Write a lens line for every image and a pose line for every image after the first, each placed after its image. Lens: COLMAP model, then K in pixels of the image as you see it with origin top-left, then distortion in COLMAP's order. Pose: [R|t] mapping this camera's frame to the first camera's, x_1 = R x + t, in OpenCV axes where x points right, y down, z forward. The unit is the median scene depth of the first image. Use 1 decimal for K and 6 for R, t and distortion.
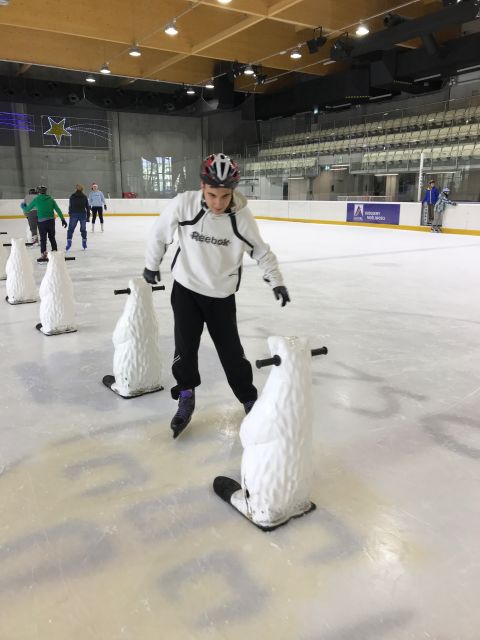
lens RADIAL K [[519.4, 0, 237.6], [0, 519.4, 318.0], [0, 0, 1]] dist [0.016530, -0.012244]
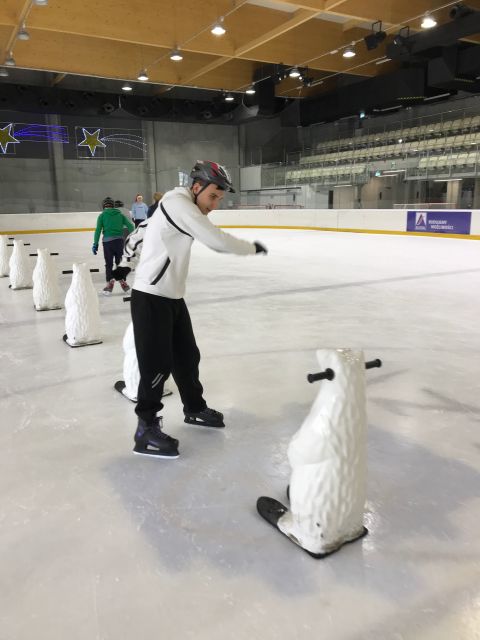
lens RADIAL K [[519.4, 0, 240.4], [0, 519.4, 316.2], [0, 0, 1]] dist [0.016530, -0.012244]
pose [[0.999179, -0.008420, -0.039638, -0.037576], [0.007545, 0.999726, -0.022155, -0.013605], [0.039814, 0.021838, 0.998968, 0.057296]]
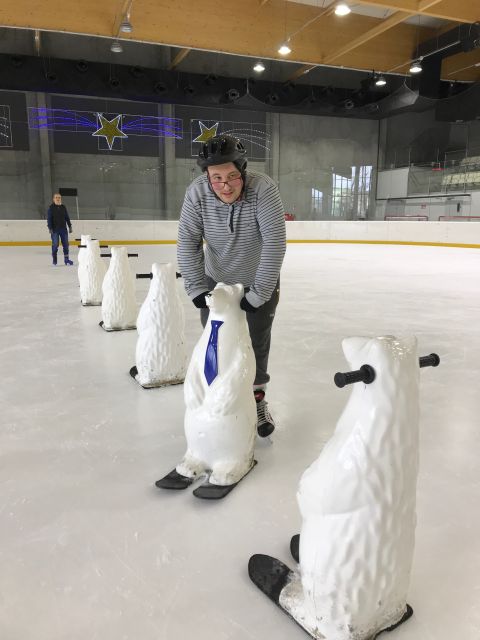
lens RADIAL K [[519.4, 0, 239.2], [0, 519.4, 314.7], [0, 0, 1]] dist [0.016530, -0.012244]
pose [[0.980144, 0.040823, -0.194040, -0.140428], [-0.051194, 0.997499, -0.048738, -0.049754], [0.191565, 0.057704, 0.979782, 0.247246]]
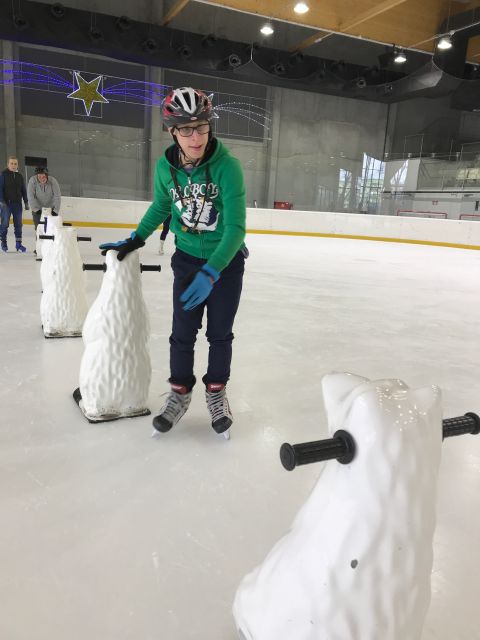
lens RADIAL K [[519.4, 0, 240.3], [0, 519.4, 315.2], [0, 0, 1]] dist [0.016530, -0.012244]
pose [[0.987095, 0.087915, -0.133842, -0.187233], [-0.092349, 0.995353, -0.027279, -0.069365], [0.130821, 0.039287, 0.990627, 0.335506]]
